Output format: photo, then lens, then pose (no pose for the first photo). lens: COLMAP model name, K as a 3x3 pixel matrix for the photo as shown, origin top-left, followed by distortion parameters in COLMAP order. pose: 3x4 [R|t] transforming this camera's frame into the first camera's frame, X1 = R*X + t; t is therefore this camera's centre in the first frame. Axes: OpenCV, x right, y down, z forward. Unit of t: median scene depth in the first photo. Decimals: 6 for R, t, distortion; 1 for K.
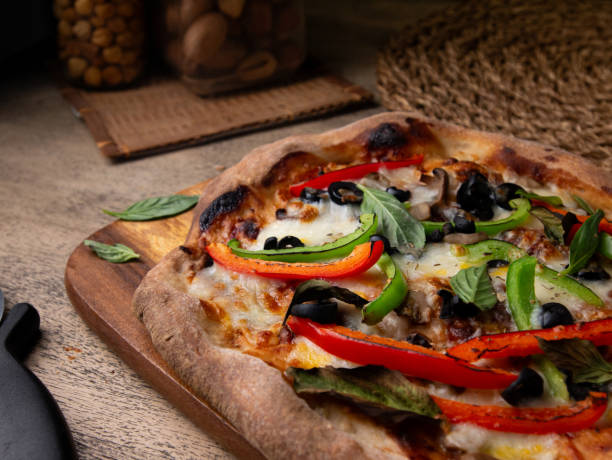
lens RADIAL K [[809.2, 0, 309.3], [0, 809.2, 232.9], [0, 0, 1]] dist [-0.042314, 0.000000]
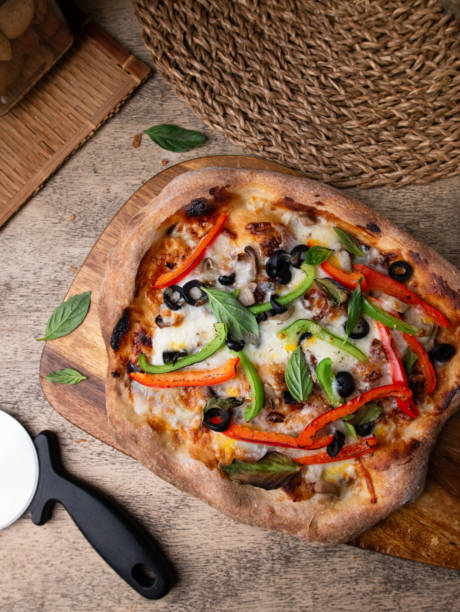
lens RADIAL K [[587.5, 0, 222.7], [0, 587.5, 294.5], [0, 0, 1]] dist [-0.079367, 0.000000]
pose [[0.937356, -0.347098, 0.029769, 0.065392], [0.192860, 0.588187, 0.785393, -0.947880], [-0.290118, -0.730451, 0.618281, 0.348467]]
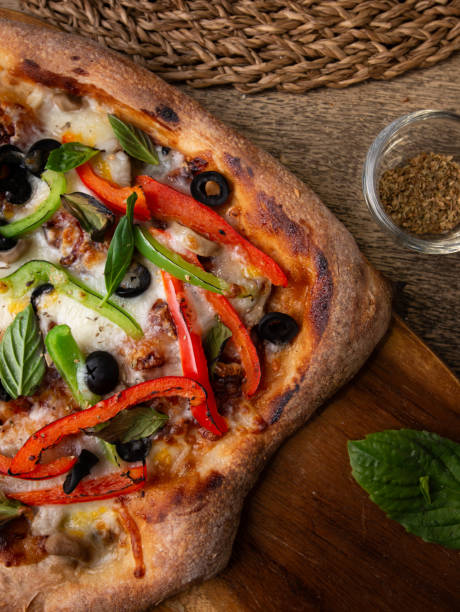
lens RADIAL K [[718.3, 0, 220.8], [0, 718.3, 295.4], [0, 0, 1]] dist [-0.057502, 0.000000]
pose [[0.951170, -0.308039, 0.019672, 0.403691], [0.177122, 0.596895, 0.782524, -0.582333], [-0.252790, -0.740829, 0.622310, 0.371600]]
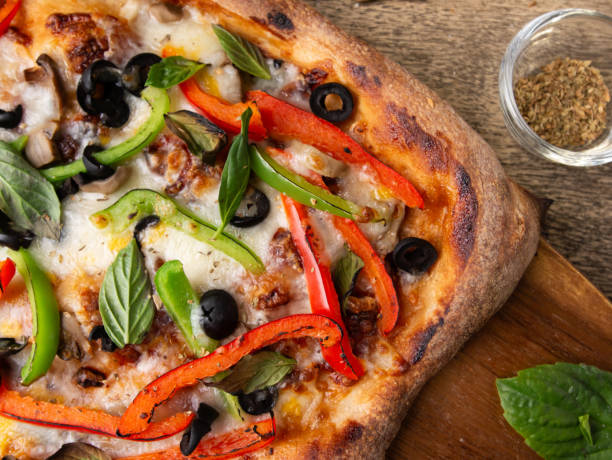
lens RADIAL K [[718.3, 0, 306.0], [0, 718.3, 222.4], [0, 0, 1]] dist [-0.057502, 0.000000]
pose [[0.937345, -0.343916, 0.055737, 0.335806], [0.179111, 0.612895, 0.769596, -0.505271], [-0.298837, -0.711394, 0.636093, 0.433255]]
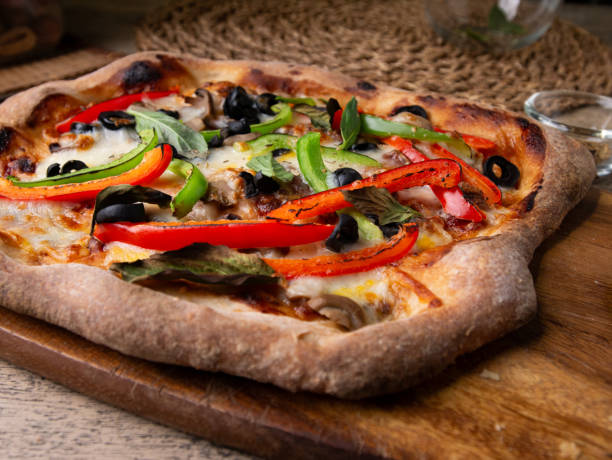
lens RADIAL K [[718.3, 0, 309.1], [0, 718.3, 216.8], [0, 0, 1]] dist [-0.057502, 0.000000]
pose [[0.913216, -0.169697, 0.370459, -0.093101], [0.185413, 0.982636, -0.006942, 0.129082], [-0.362848, 0.075028, 0.928823, 0.105214]]
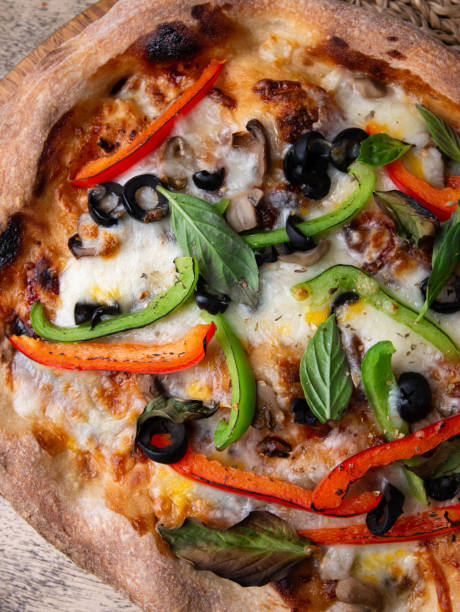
lens RADIAL K [[718.3, 0, 219.8], [0, 718.3, 293.7], [0, 0, 1]] dist [-0.057502, 0.000000]
pose [[0.967330, -0.253416, 0.007223, 0.093354], [0.155197, 0.614458, 0.773534, -0.560170], [-0.200464, -0.747142, 0.633714, 0.514534]]
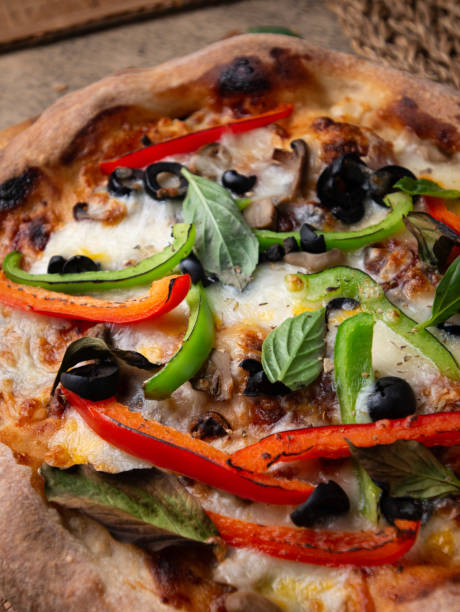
lens RADIAL K [[1167.3, 0, 226.7], [0, 1167.3, 306.7], [0, 0, 1]] dist [0.024390, 0.000000]
pose [[0.996088, 0.009575, -0.087845, 0.210104], [0.014137, 0.964042, 0.265374, -0.238579], [0.087227, -0.265577, 0.960135, -0.055920]]
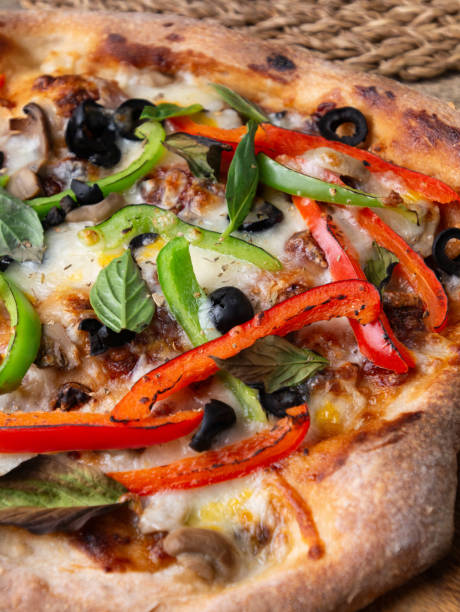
lens RADIAL K [[1167.3, 0, 221.3], [0, 1167.3, 306.5], [0, 0, 1]] dist [0.024390, 0.000000]
pose [[0.924985, -0.331457, 0.185847, 0.072329], [0.260069, 0.908760, 0.326373, -0.233958], [-0.277069, -0.253557, 0.926791, -0.055710]]
